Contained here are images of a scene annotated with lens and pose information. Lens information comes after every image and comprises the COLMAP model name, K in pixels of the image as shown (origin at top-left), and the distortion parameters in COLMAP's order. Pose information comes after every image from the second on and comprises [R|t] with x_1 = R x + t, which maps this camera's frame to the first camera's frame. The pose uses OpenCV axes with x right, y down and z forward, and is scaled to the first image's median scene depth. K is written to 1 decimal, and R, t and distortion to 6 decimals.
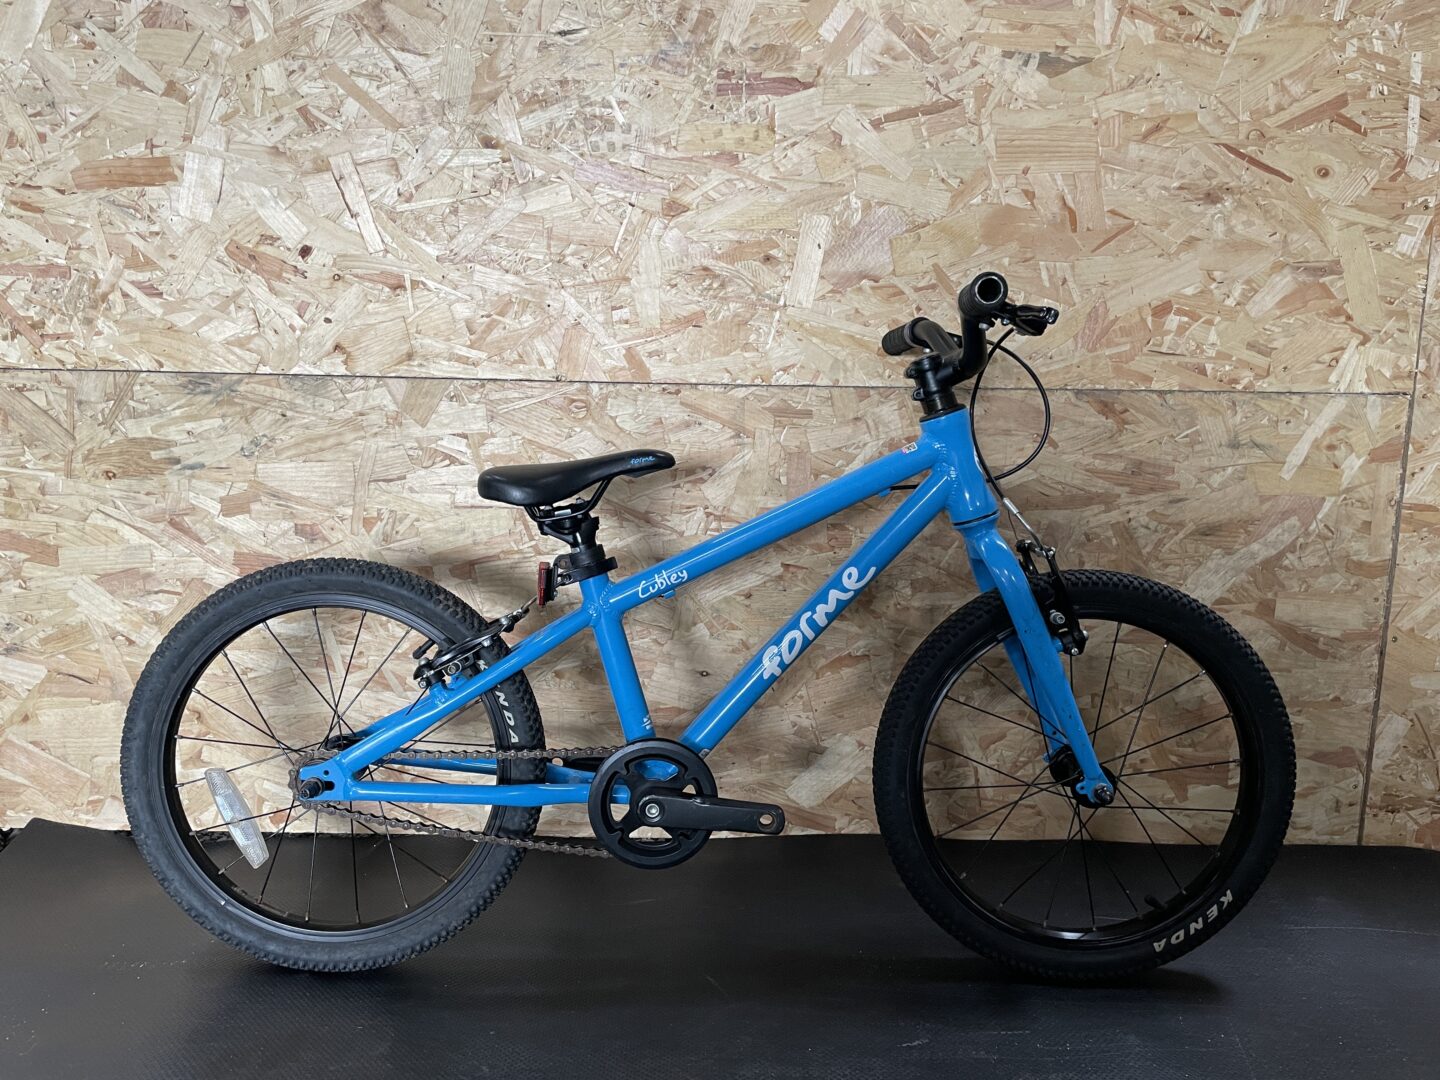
lens RADIAL K [[1094.0, 0, 707.7], [0, 1094.0, 530.4], [0, 0, 1]] dist [0.093759, -0.129818]
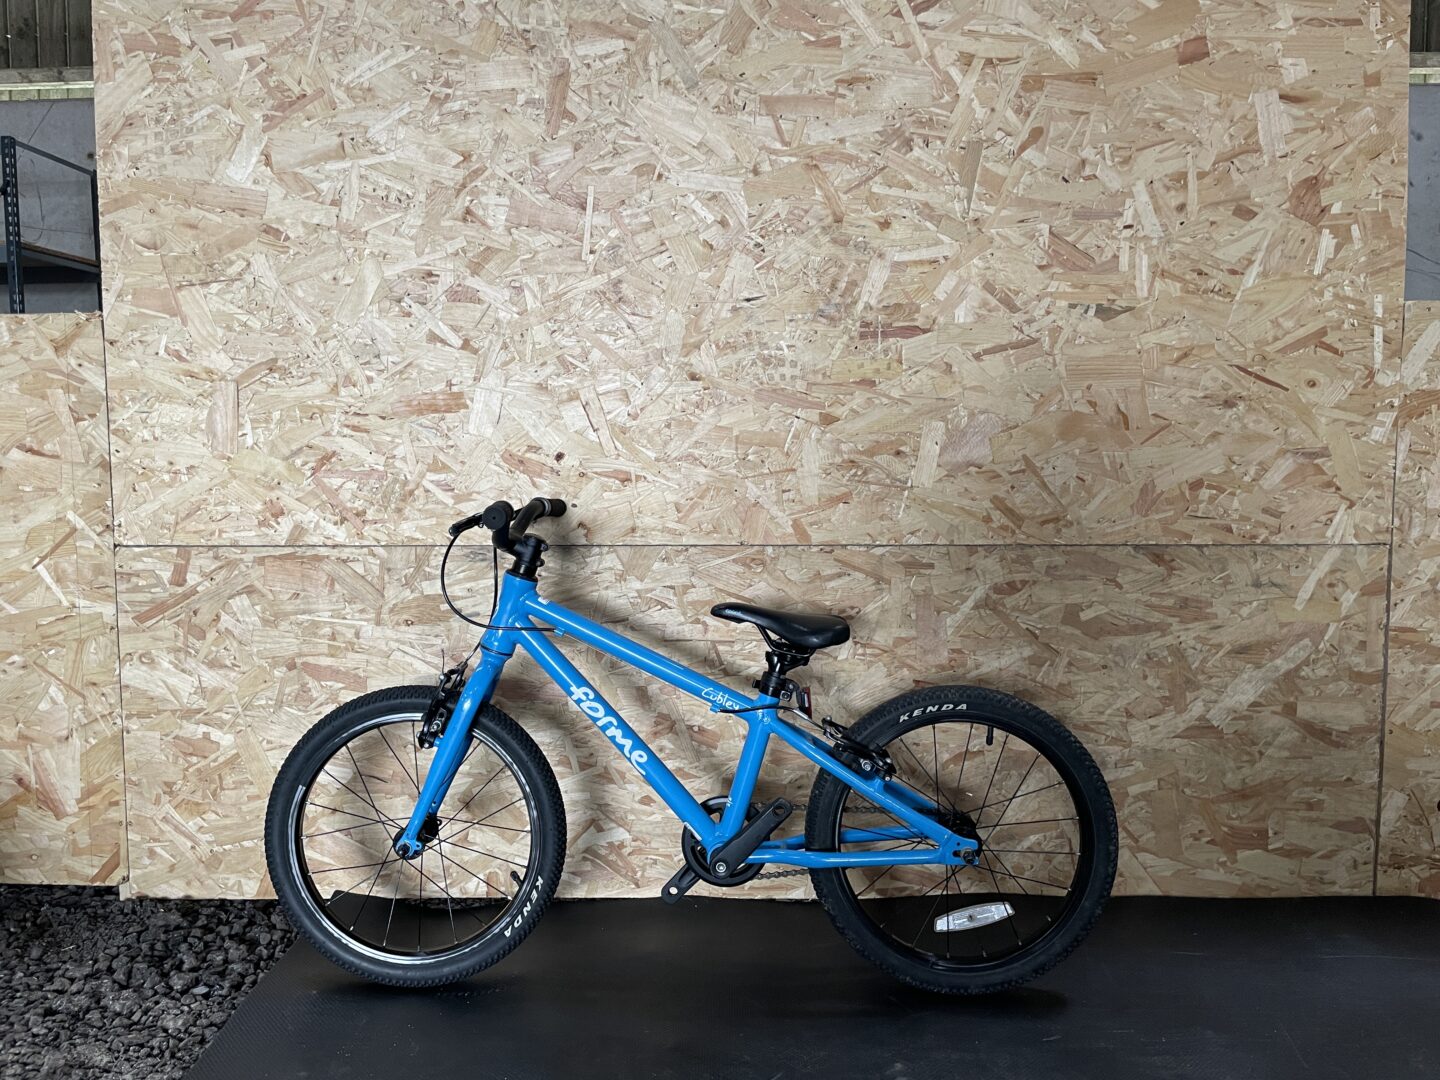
lens RADIAL K [[1094.0, 0, 709.7], [0, 1094.0, 529.1], [0, 0, 1]] dist [0.093759, -0.129818]
pose [[0.999734, -0.019799, -0.011810, -0.161440], [0.018747, 0.996344, -0.083355, -0.045781], [0.013418, 0.083111, 0.996450, -0.333647]]
